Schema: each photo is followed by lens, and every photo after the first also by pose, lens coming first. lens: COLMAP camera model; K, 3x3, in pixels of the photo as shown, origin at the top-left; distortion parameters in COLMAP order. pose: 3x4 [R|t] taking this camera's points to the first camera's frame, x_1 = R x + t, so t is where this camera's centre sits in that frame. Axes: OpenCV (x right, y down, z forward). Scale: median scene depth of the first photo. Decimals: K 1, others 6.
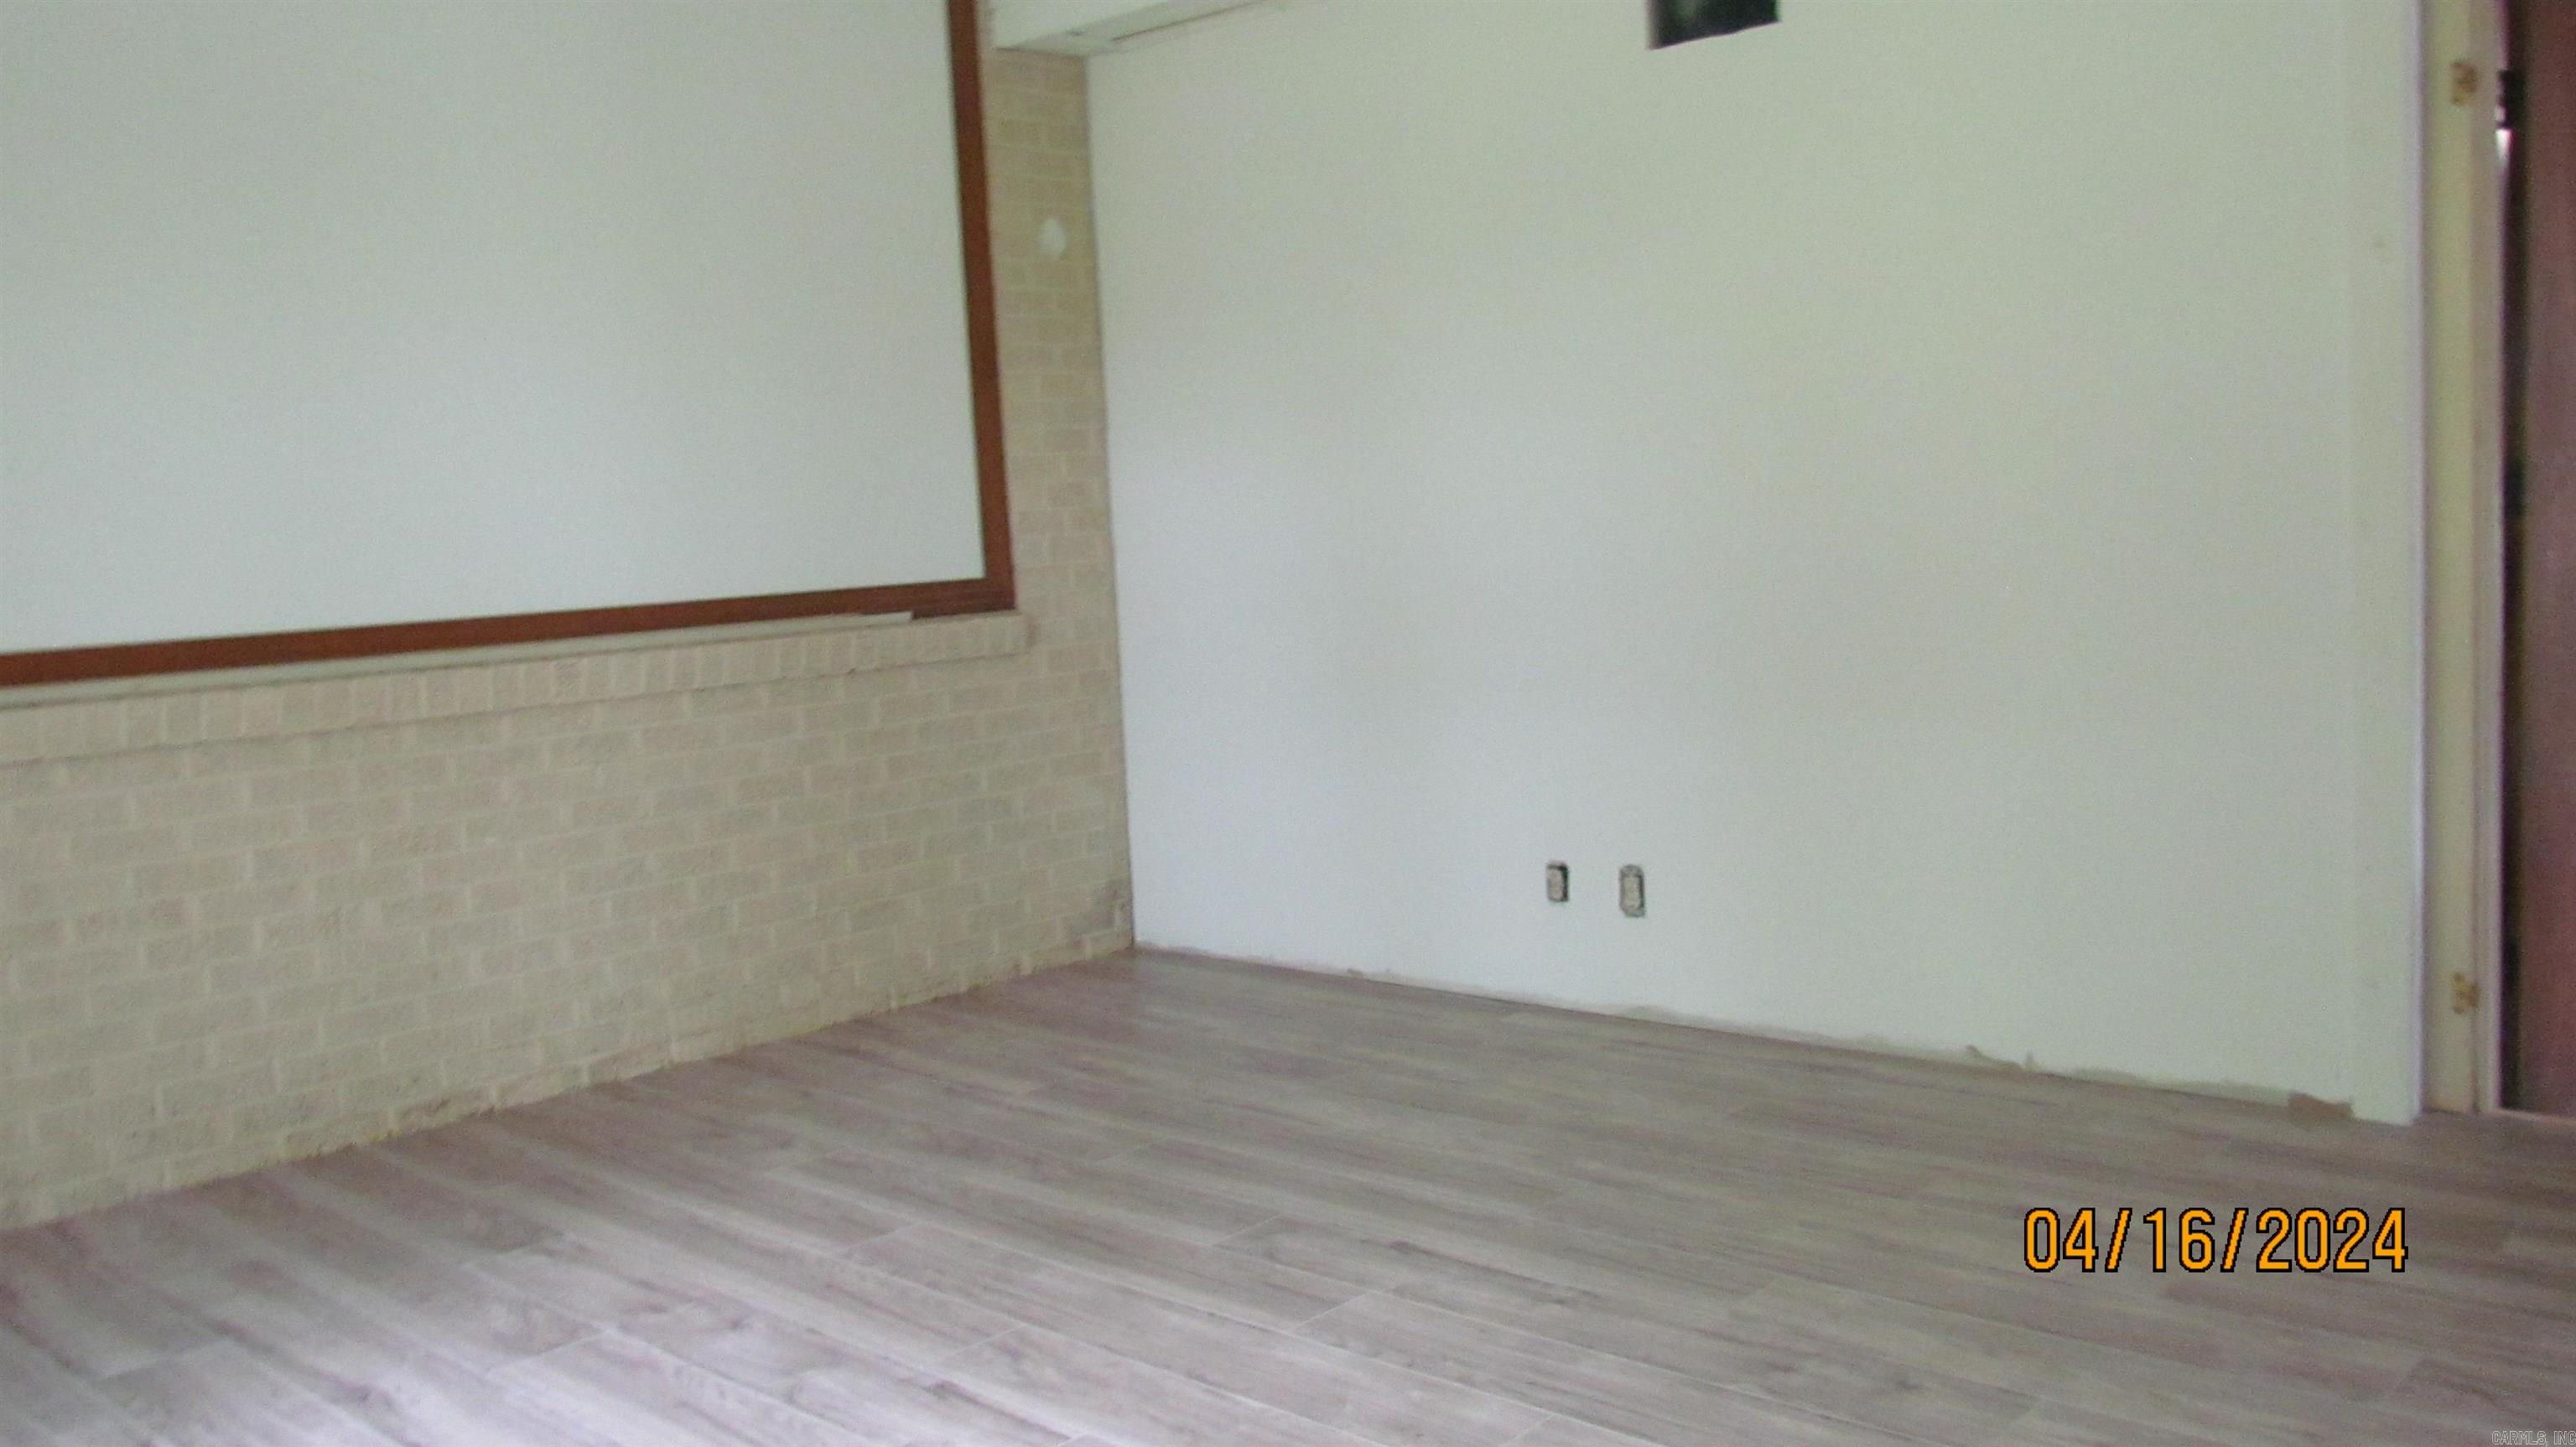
lens RADIAL K [[2079.9, 0, 1271.9], [0, 2079.9, 725.6], [0, 0, 1]] dist [-0.027083, 0.005452]
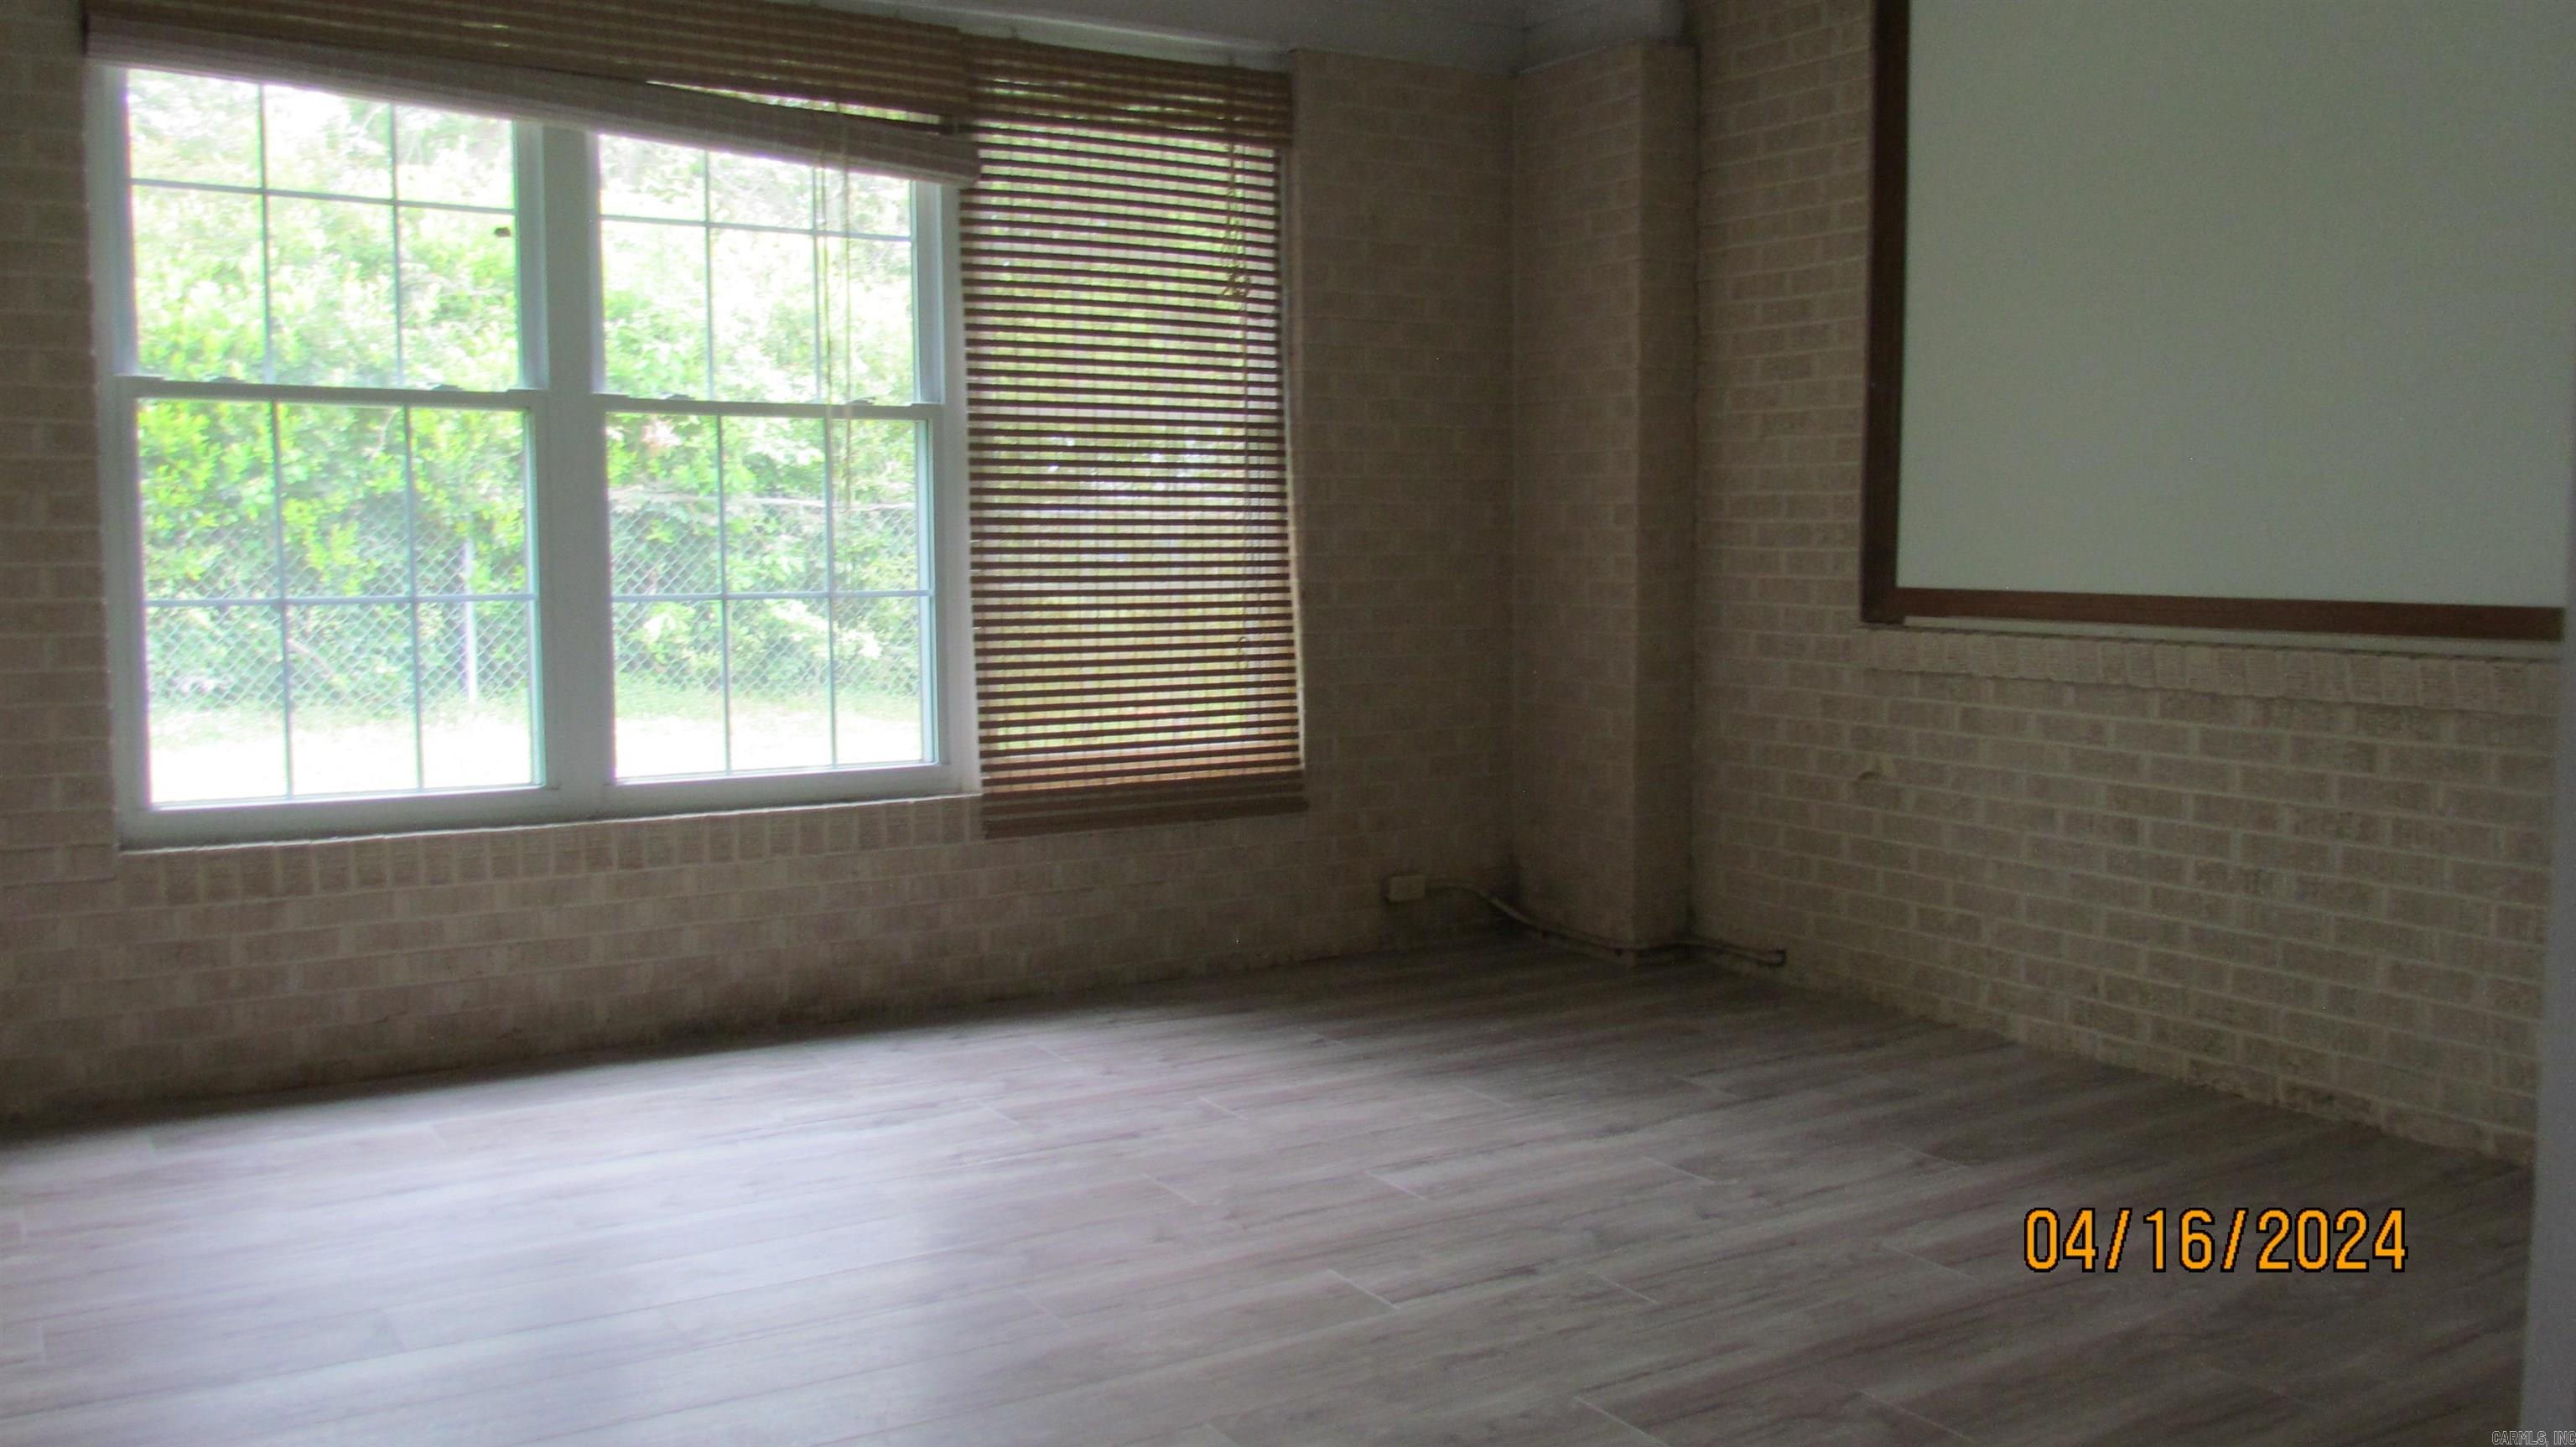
lens RADIAL K [[2079.9, 0, 1271.3], [0, 2079.9, 720.6], [0, 0, 1]] dist [-0.027083, 0.005452]
pose [[-0.255672, 0.135870, -0.957168, 0.792244], [-0.085070, 0.983072, 0.162270, -0.133630], [0.963013, 0.122915, -0.239786, 0.924886]]
